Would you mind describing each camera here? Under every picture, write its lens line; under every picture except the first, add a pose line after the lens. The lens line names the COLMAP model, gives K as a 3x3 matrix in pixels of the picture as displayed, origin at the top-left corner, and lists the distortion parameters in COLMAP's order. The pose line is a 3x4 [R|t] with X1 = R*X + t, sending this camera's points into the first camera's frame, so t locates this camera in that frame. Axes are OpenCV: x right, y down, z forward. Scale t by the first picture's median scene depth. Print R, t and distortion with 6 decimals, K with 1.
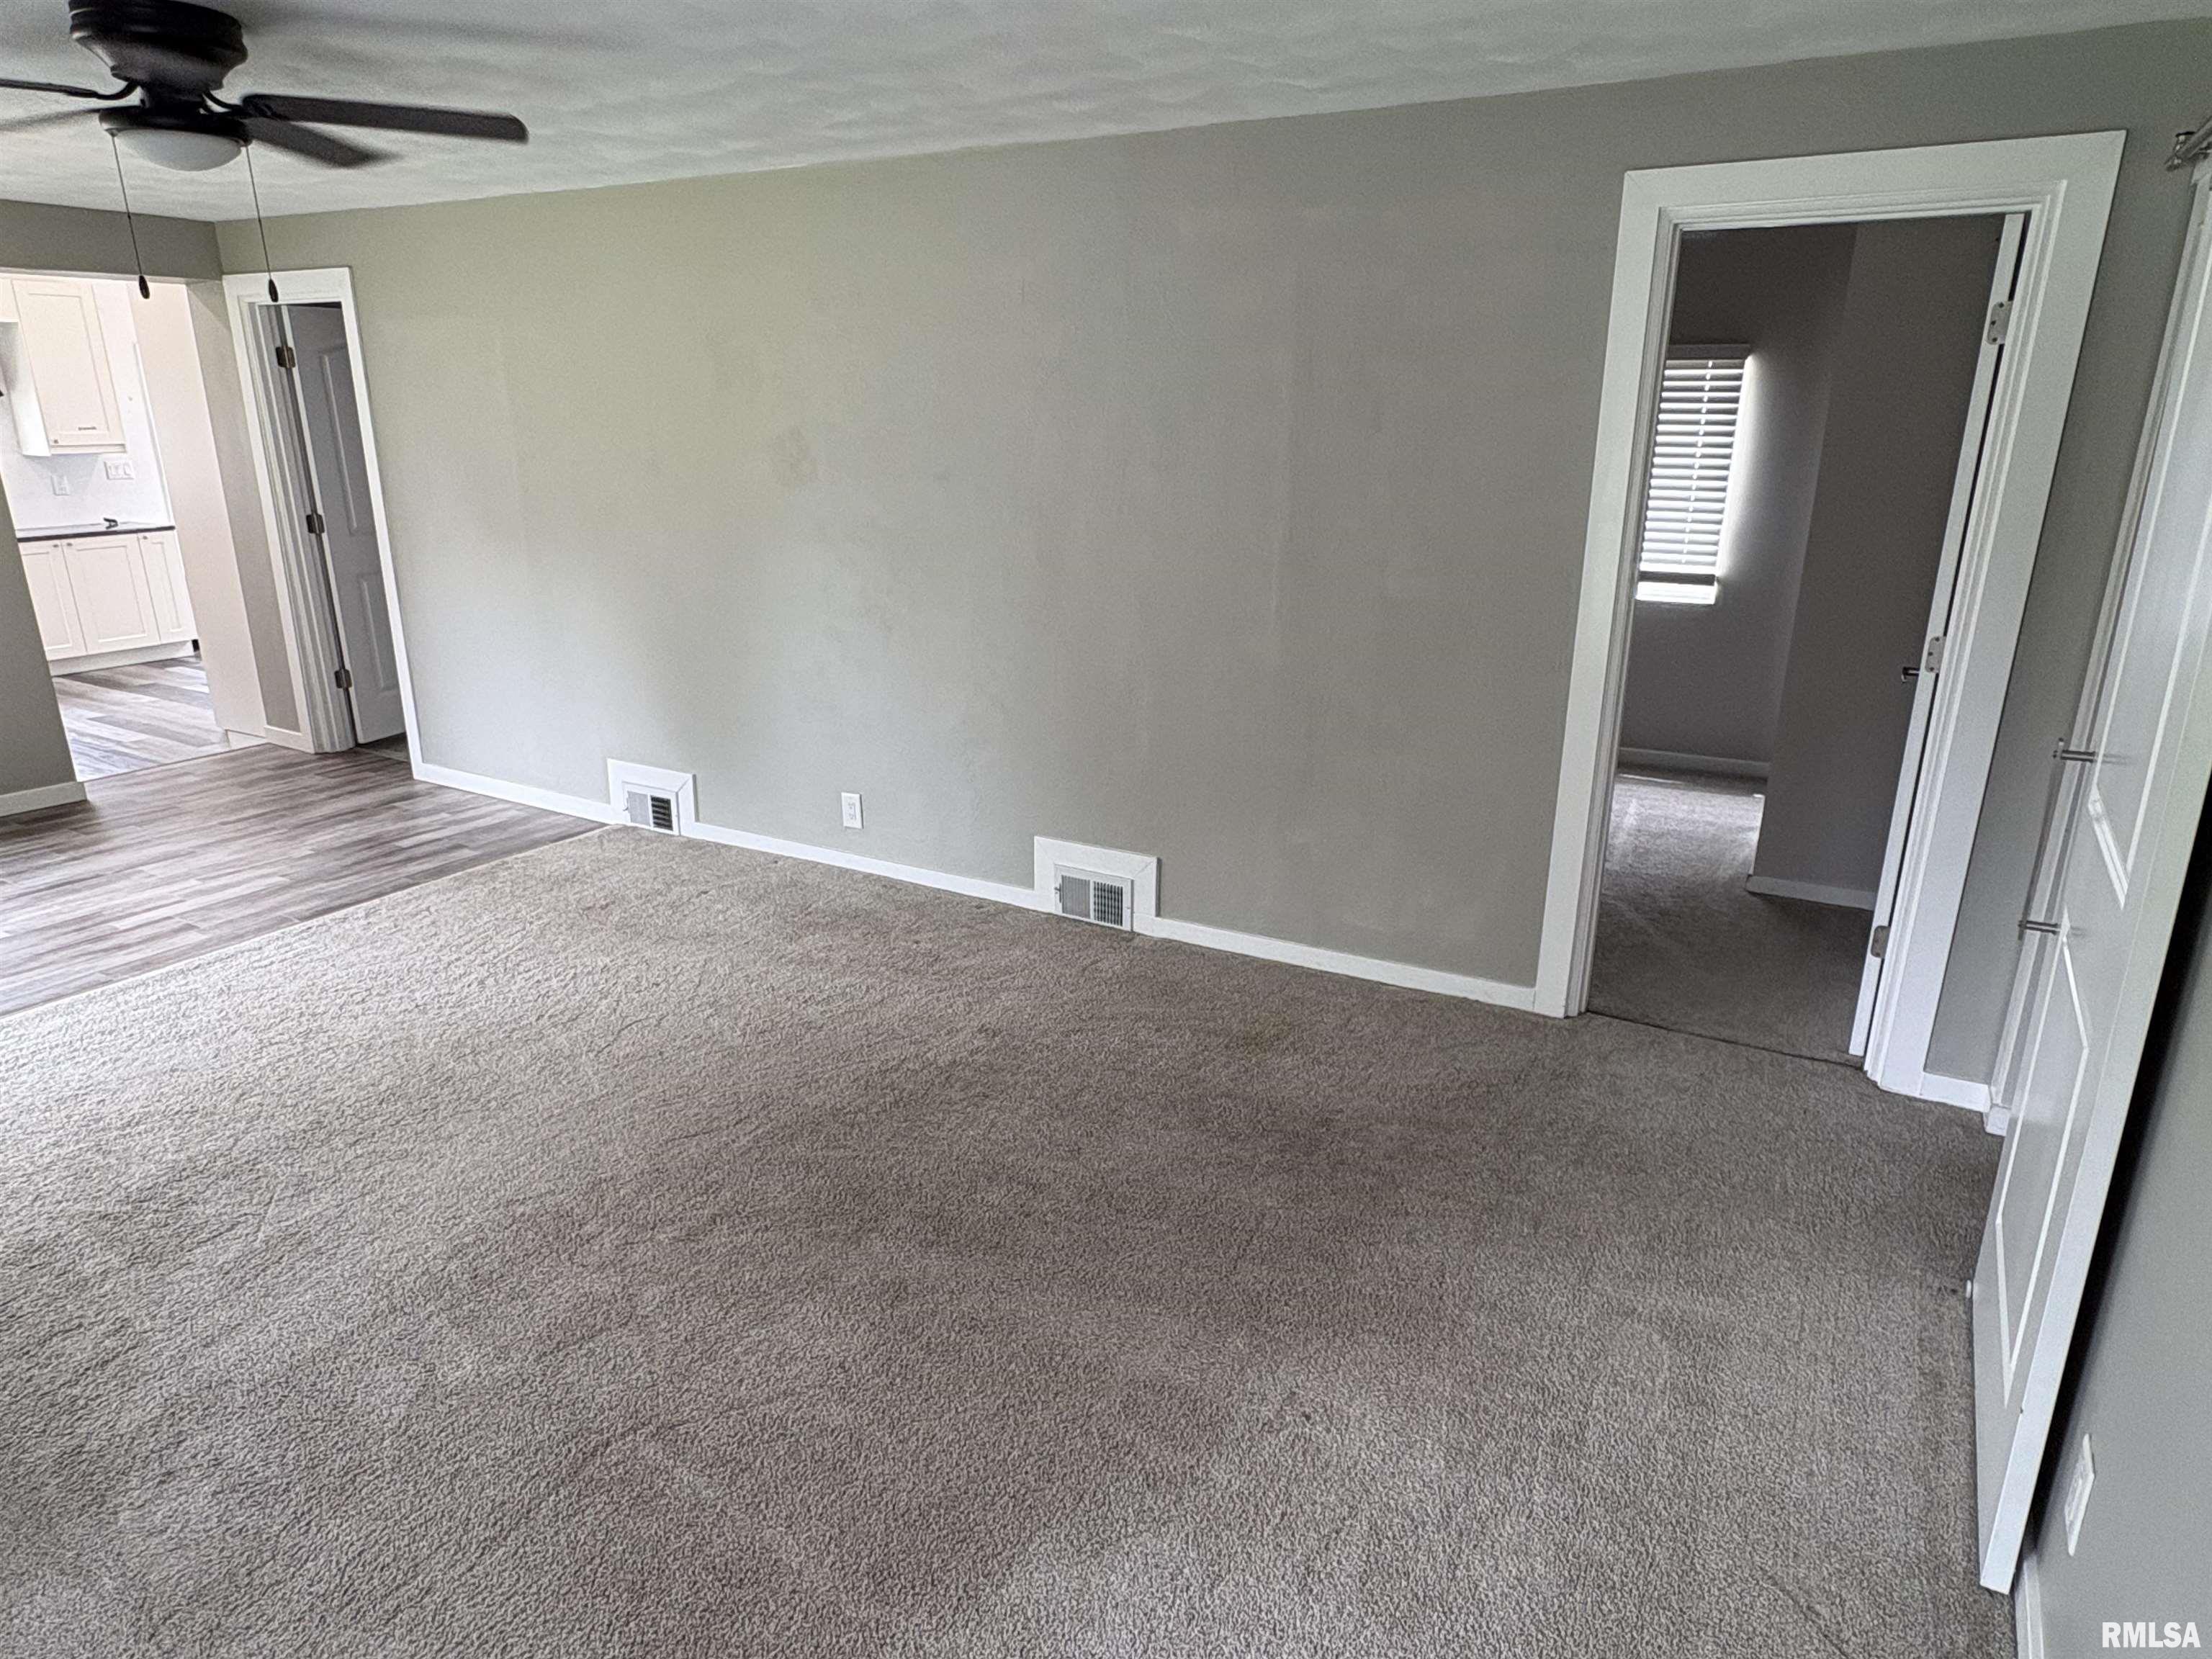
lens RADIAL K [[1353.3, 0, 1103.0], [0, 1353.3, 831.9], [0, 0, 1]] dist [-0.005462, 0.004305]
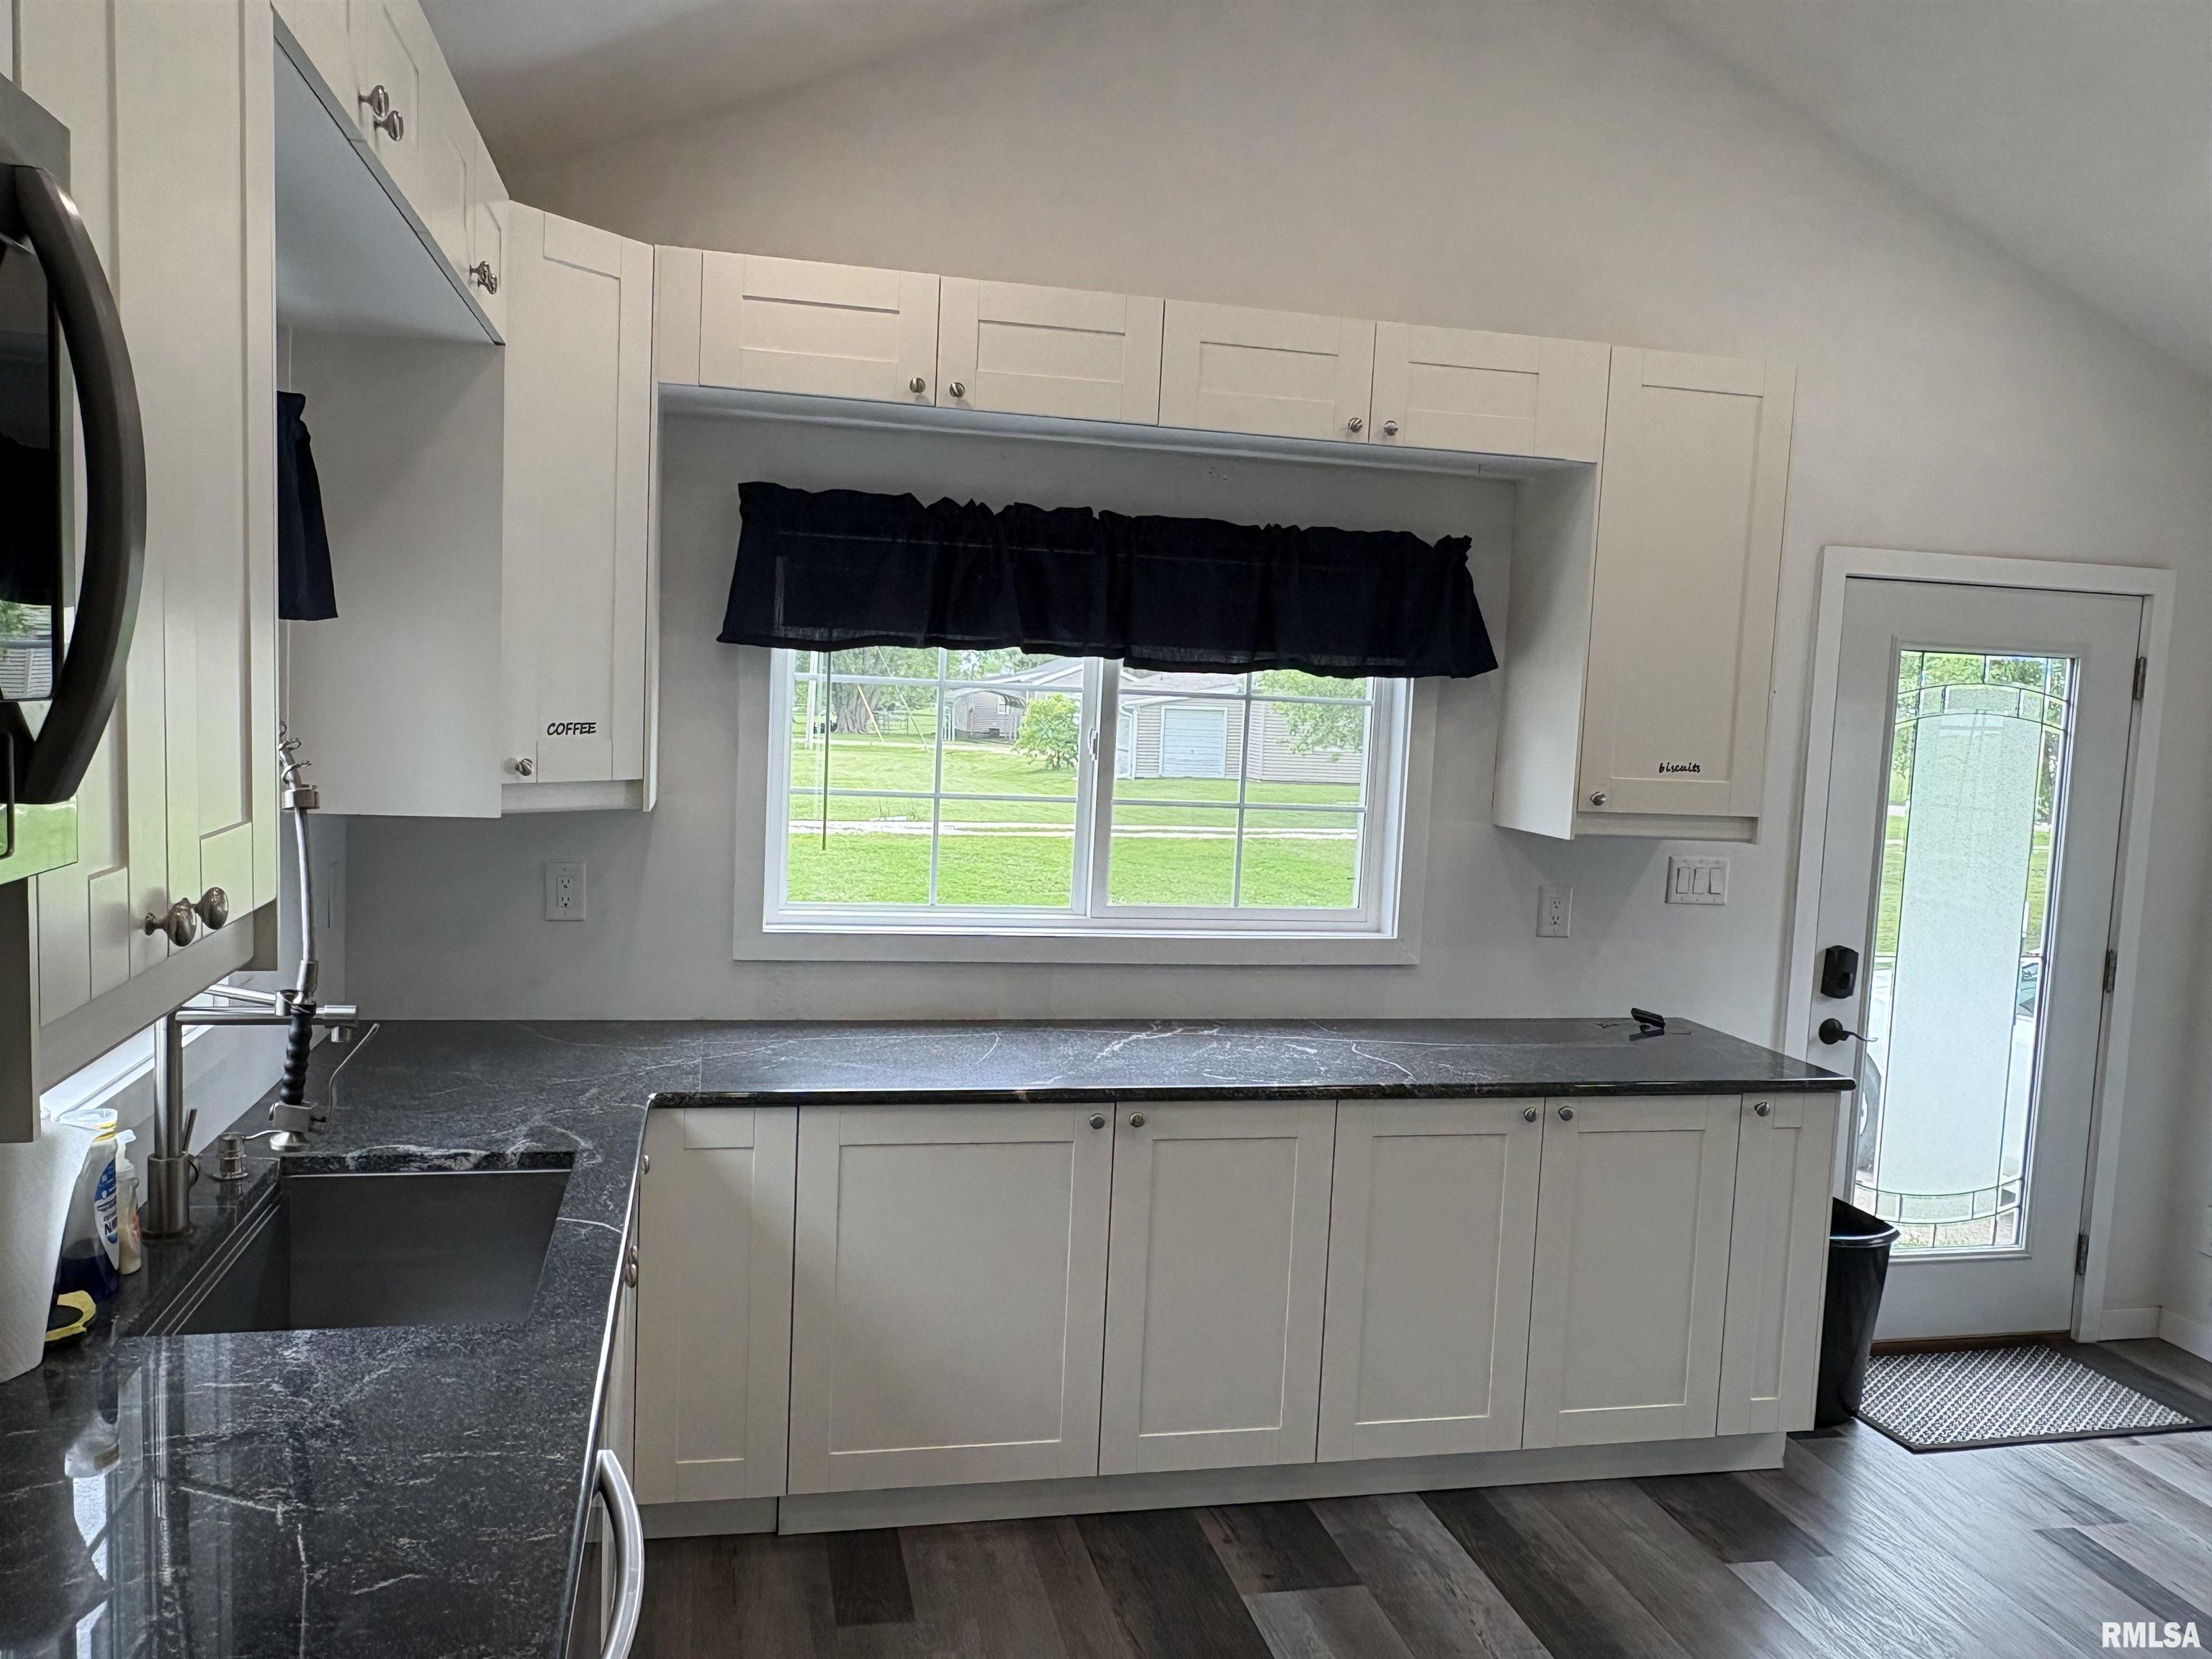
lens RADIAL K [[1647.2, 0, 1106.0], [0, 1647.2, 829.5], [0, 0, 1]] dist [0.000057, 0.000001]
pose [[0.684482, 0.093564, -0.723001, -0.552077], [-0.265177, 0.955751, -0.127365, -0.194285], [0.679092, 0.278902, 0.679005, 0.630842]]
